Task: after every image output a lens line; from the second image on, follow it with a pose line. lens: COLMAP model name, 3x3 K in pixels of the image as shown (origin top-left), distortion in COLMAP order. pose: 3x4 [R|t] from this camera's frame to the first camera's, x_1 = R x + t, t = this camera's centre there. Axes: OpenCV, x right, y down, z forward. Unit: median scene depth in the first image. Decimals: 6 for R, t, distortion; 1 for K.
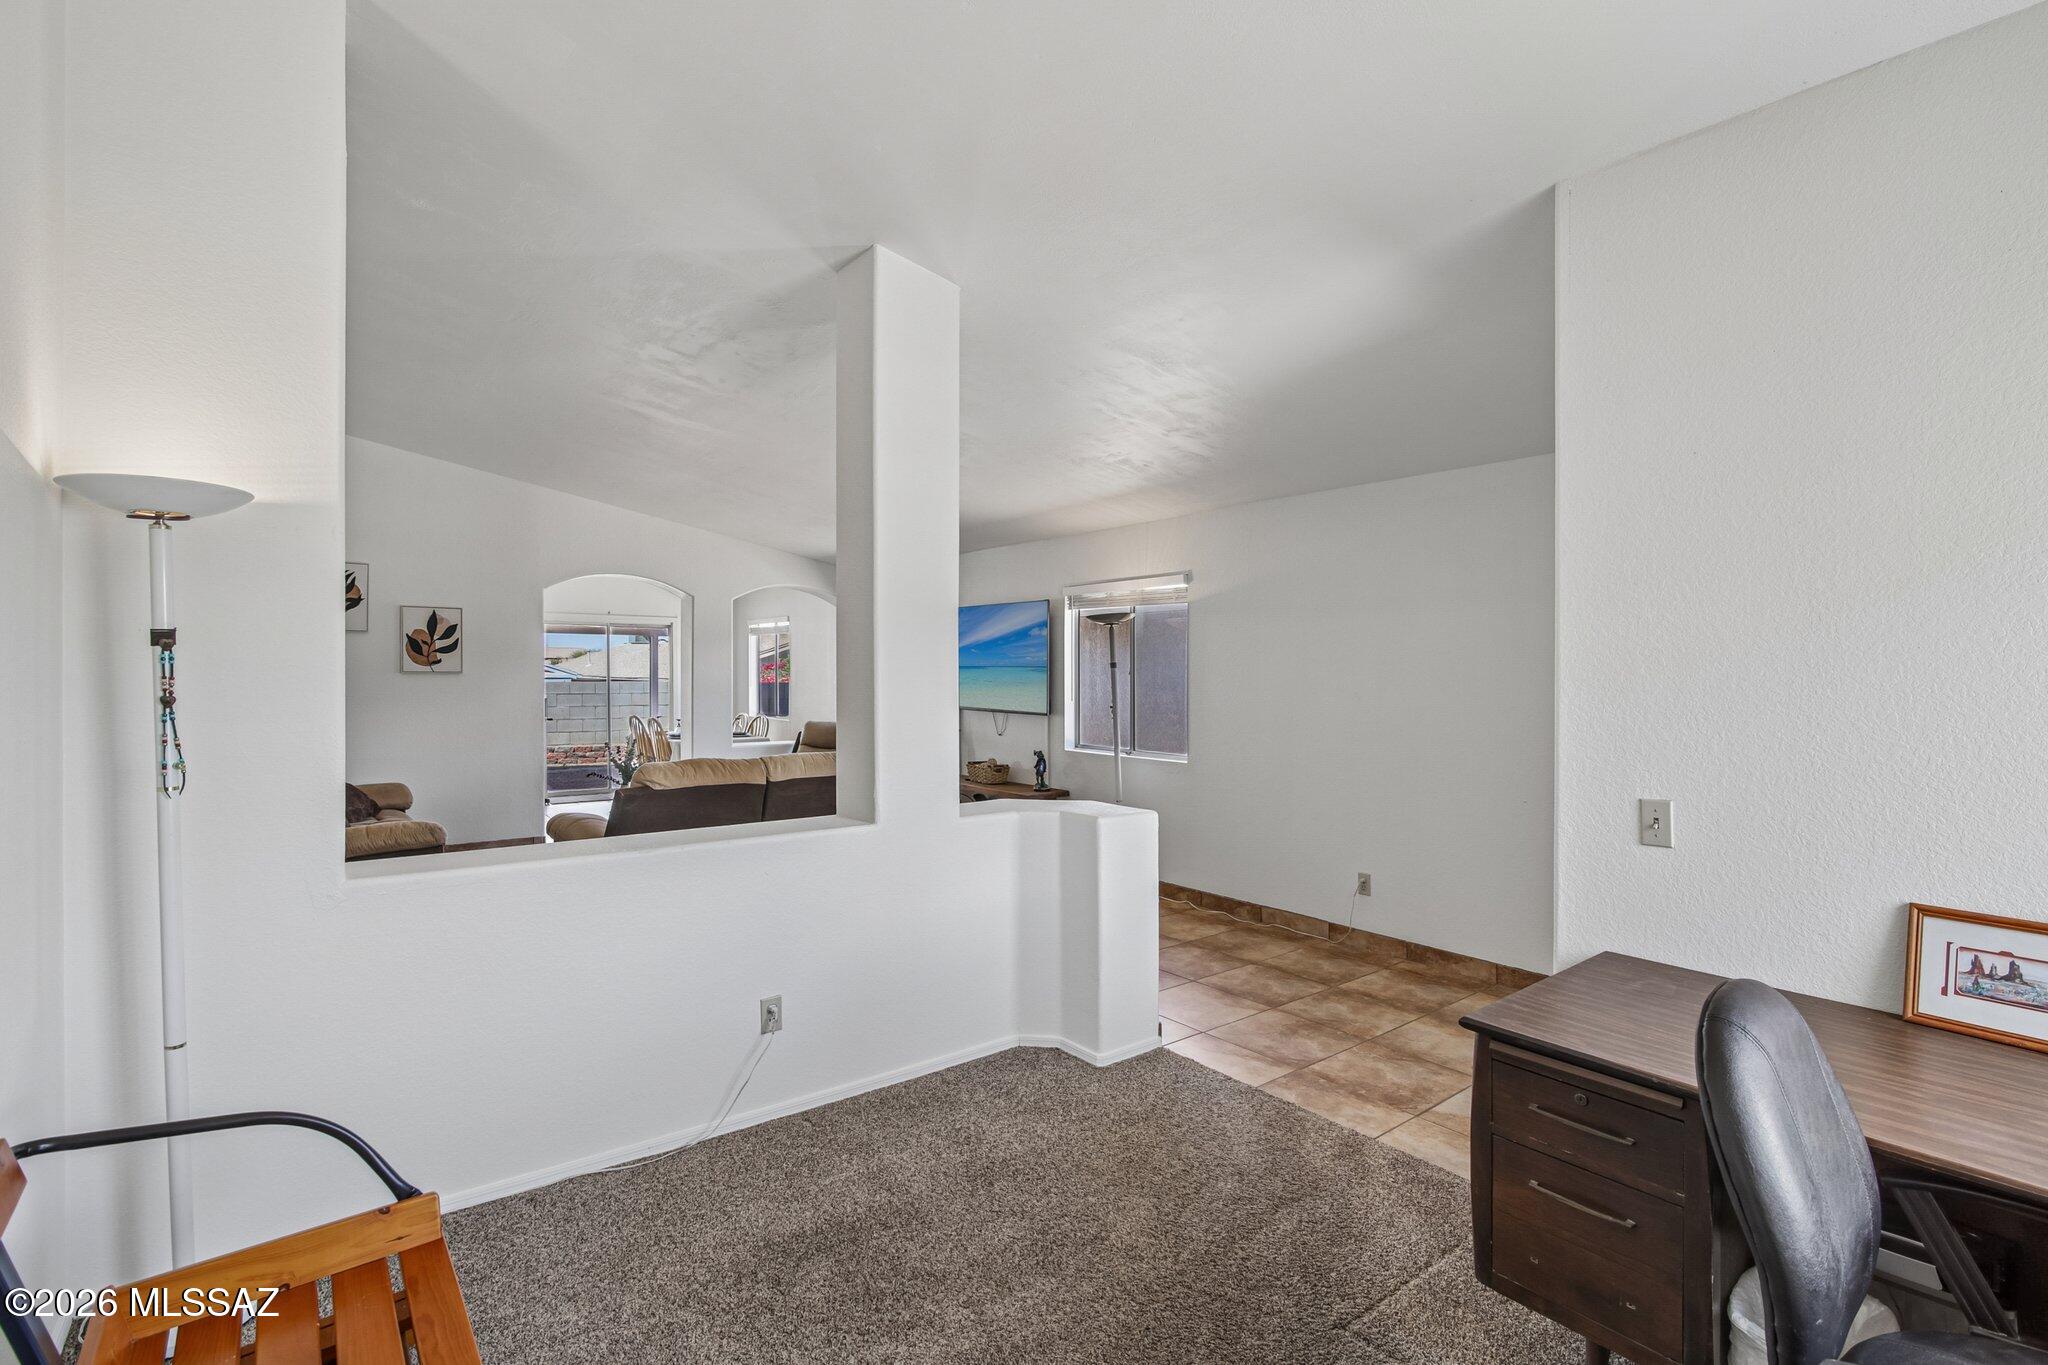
lens RADIAL K [[940.2, 0, 1017.6], [0, 940.2, 677.7], [0, 0, 1]] dist [-0.017353, 0.000059]
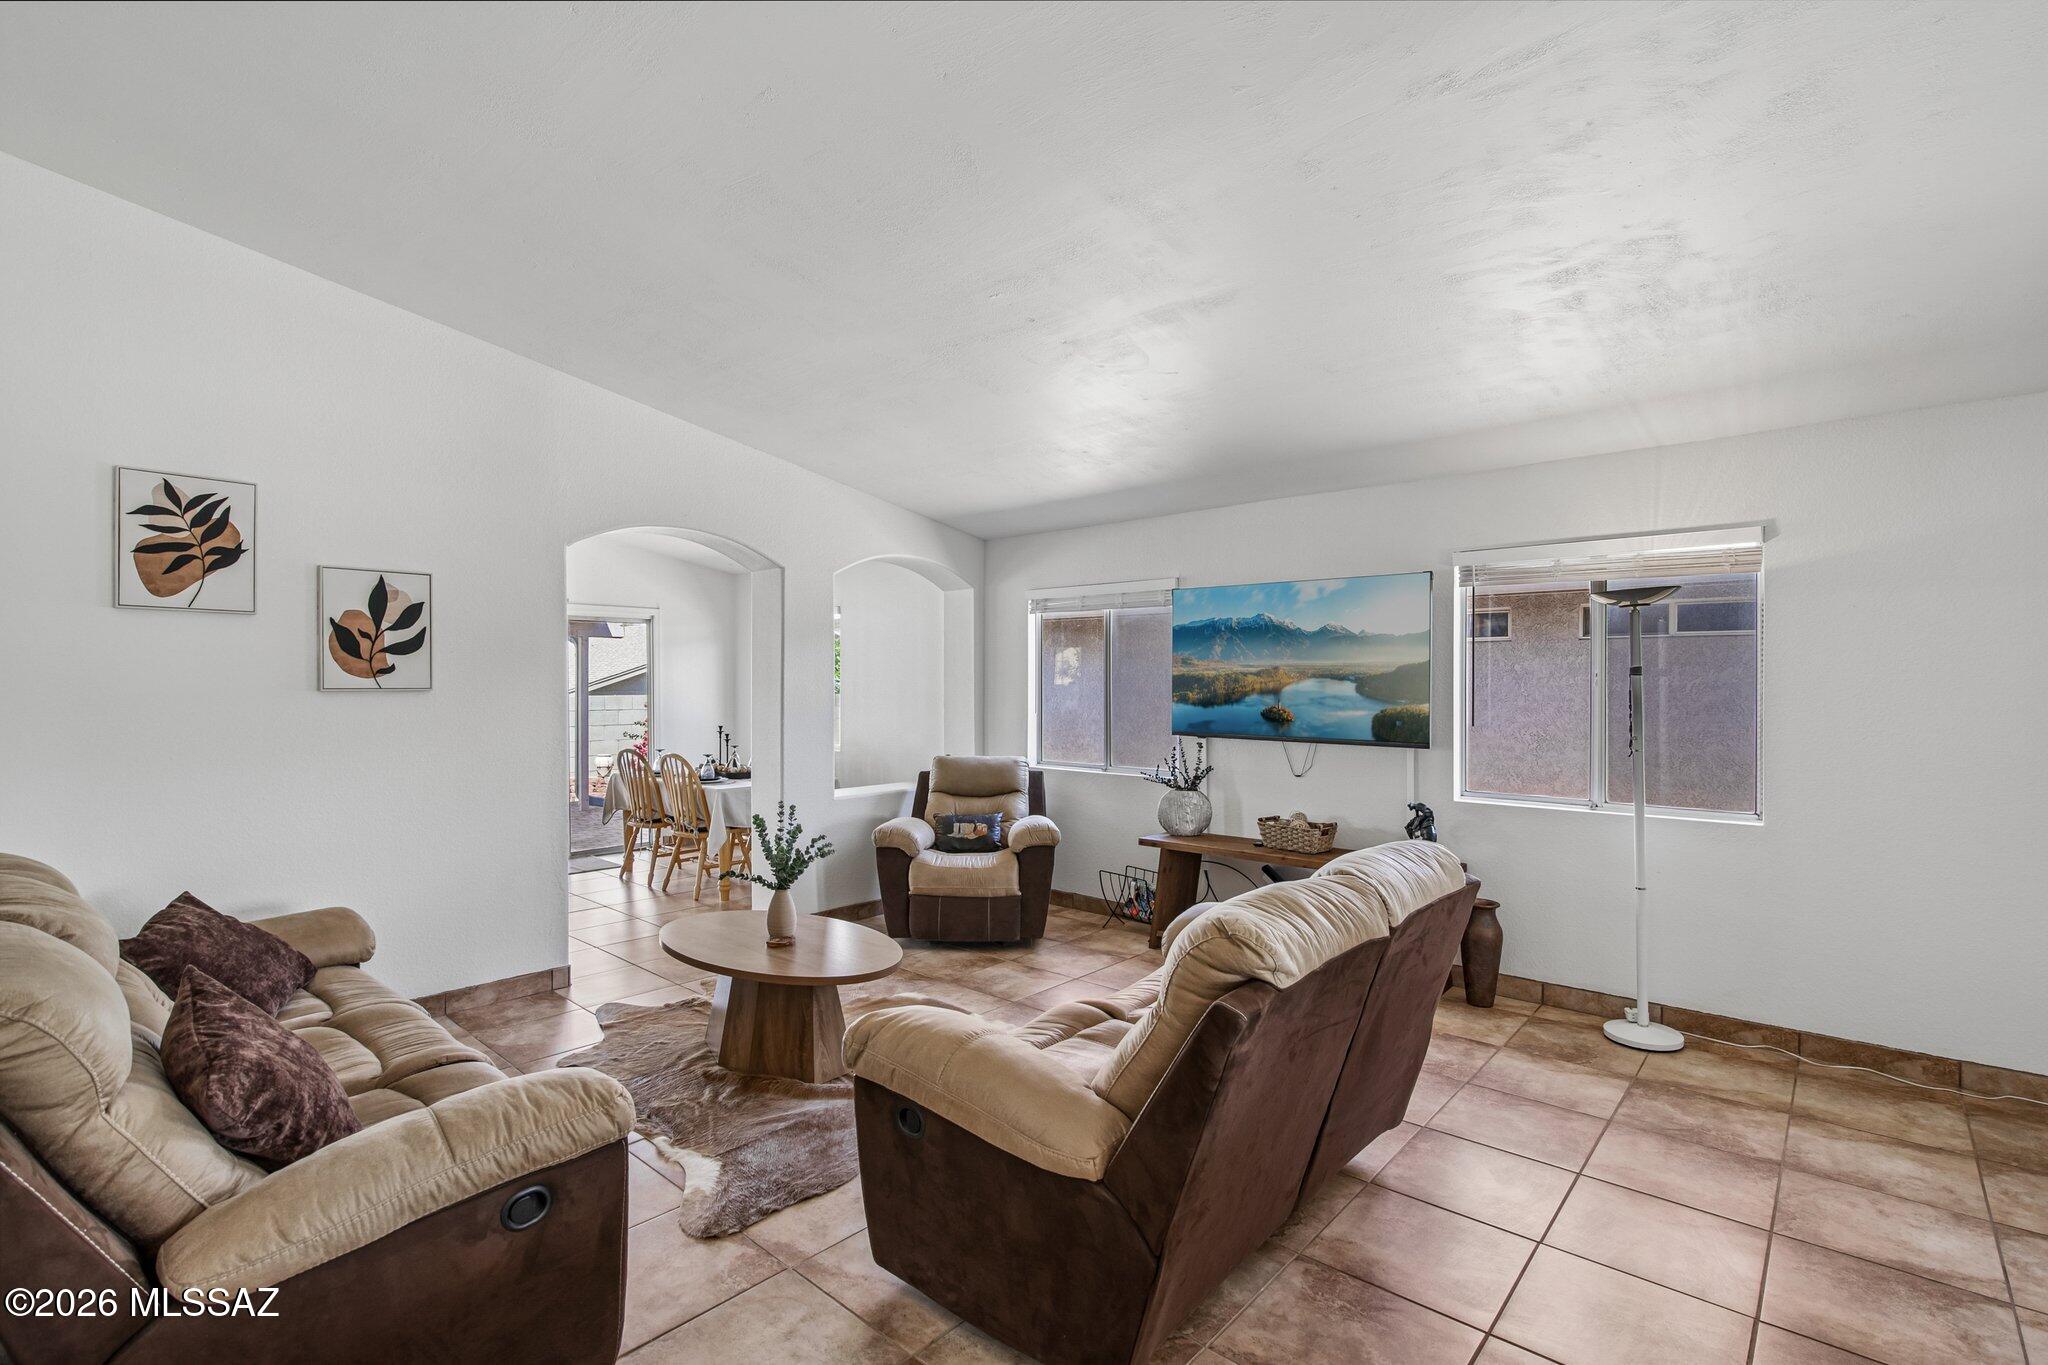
lens RADIAL K [[940.2, 0, 1021.5], [0, 940.2, 684.2], [0, 0, 1]] dist [-0.017353, 0.000059]
pose [[0.985422, -0.005342, 0.170045, -0.350801], [0.006333, 0.999966, -0.005287, -0.003414], [-0.170011, 0.006287, 0.985422, 0.399363]]
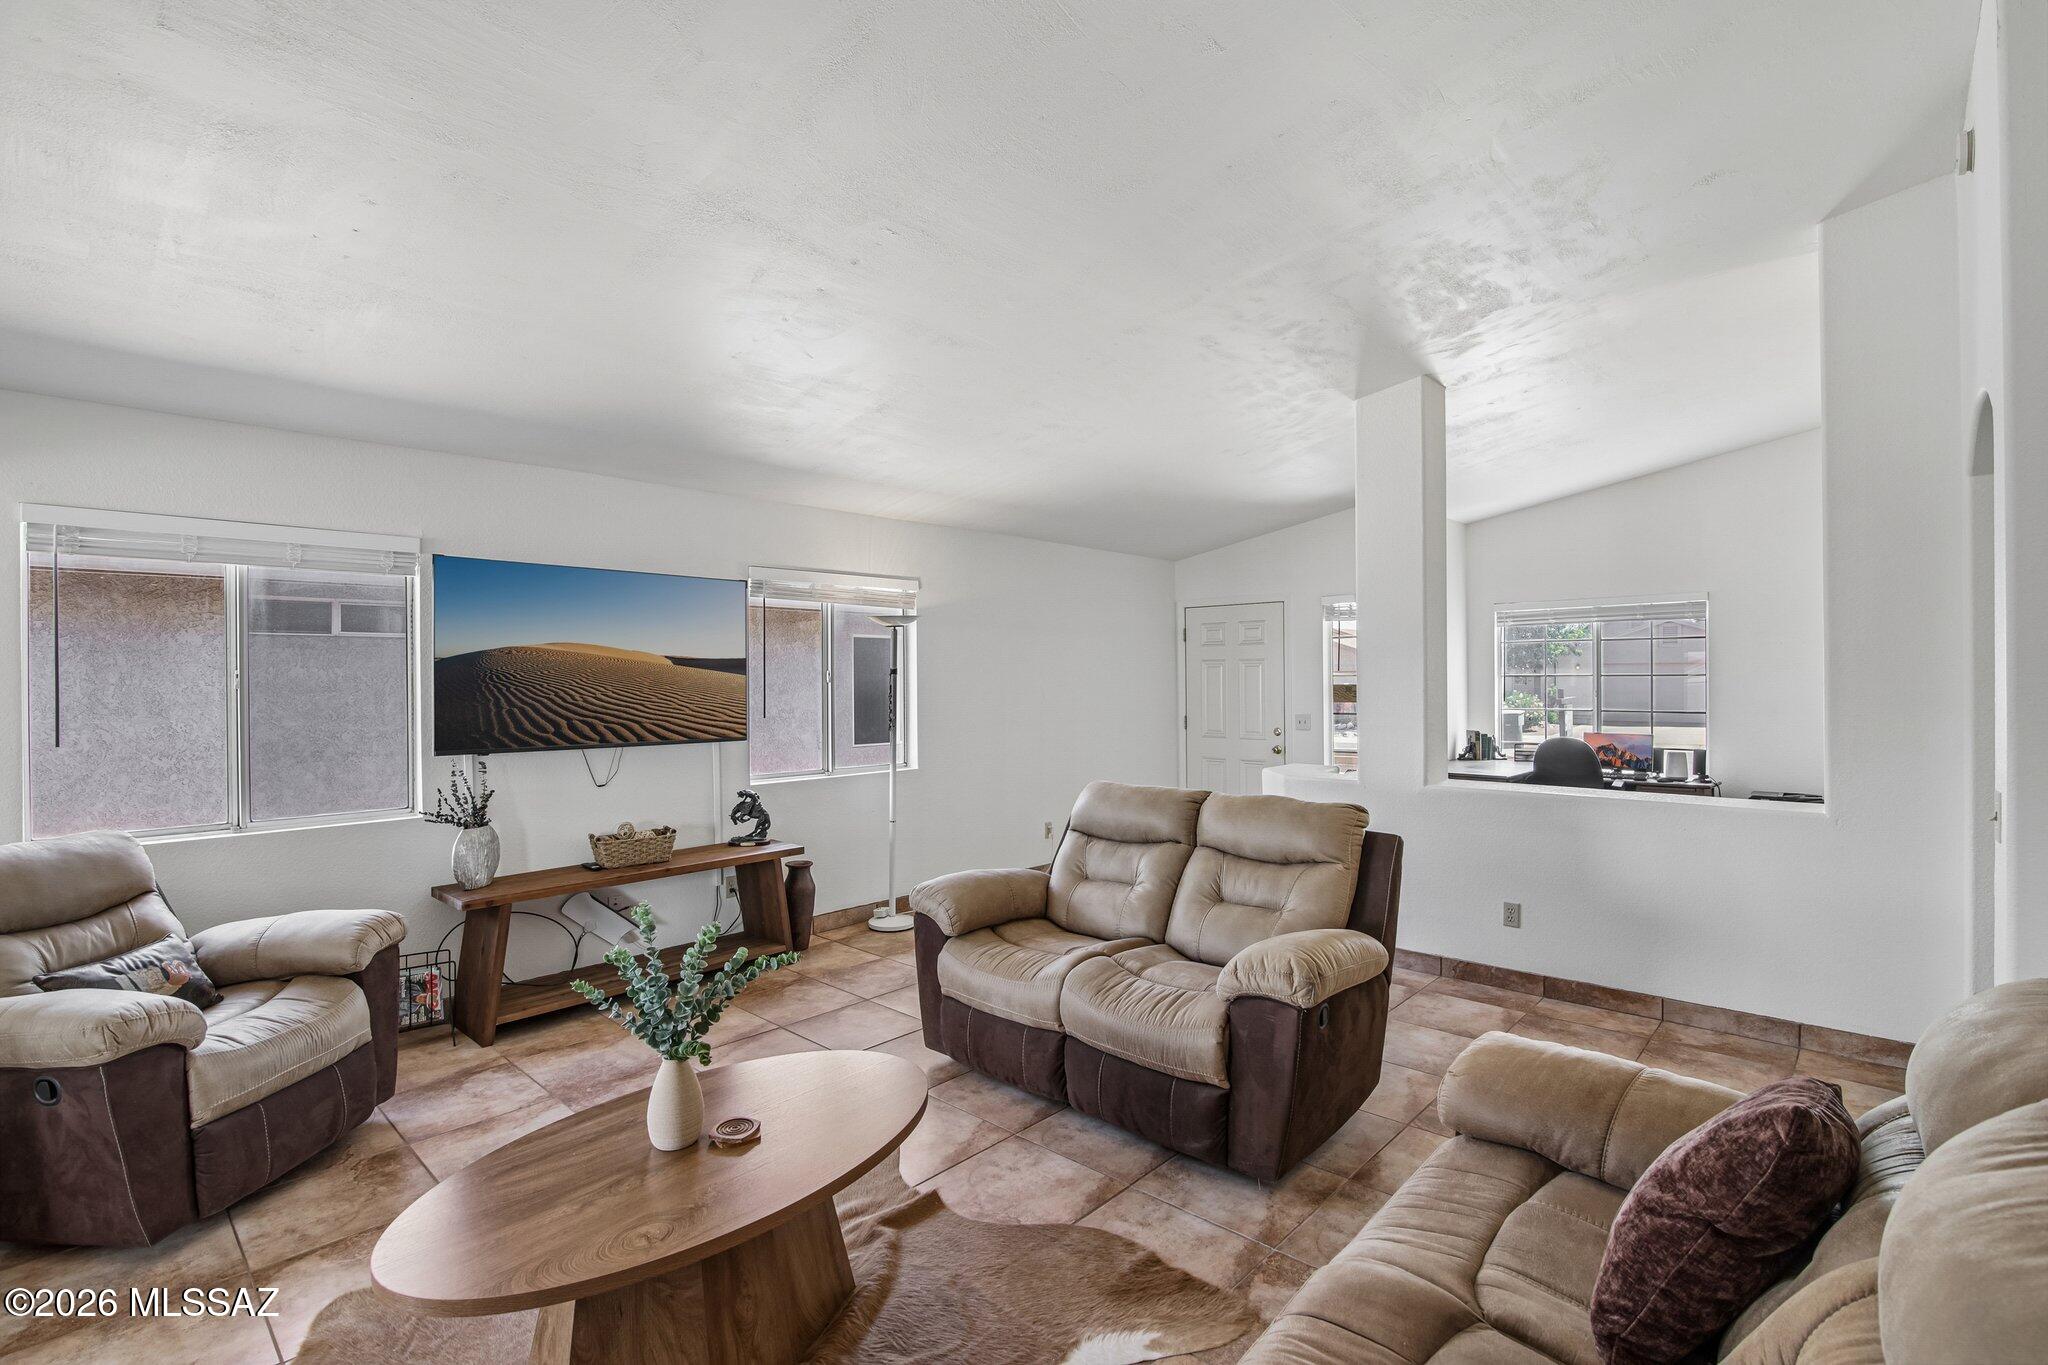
lens RADIAL K [[940.2, 0, 1015.0], [0, 940.2, 676.4], [0, 0, 1]] dist [-0.017353, 0.000059]
pose [[-0.148399, -0.002623, 0.988924, -0.696717], [0.014789, 0.999879, 0.004872, -0.009639], [-0.988817, 0.015348, -0.148343, 0.880527]]
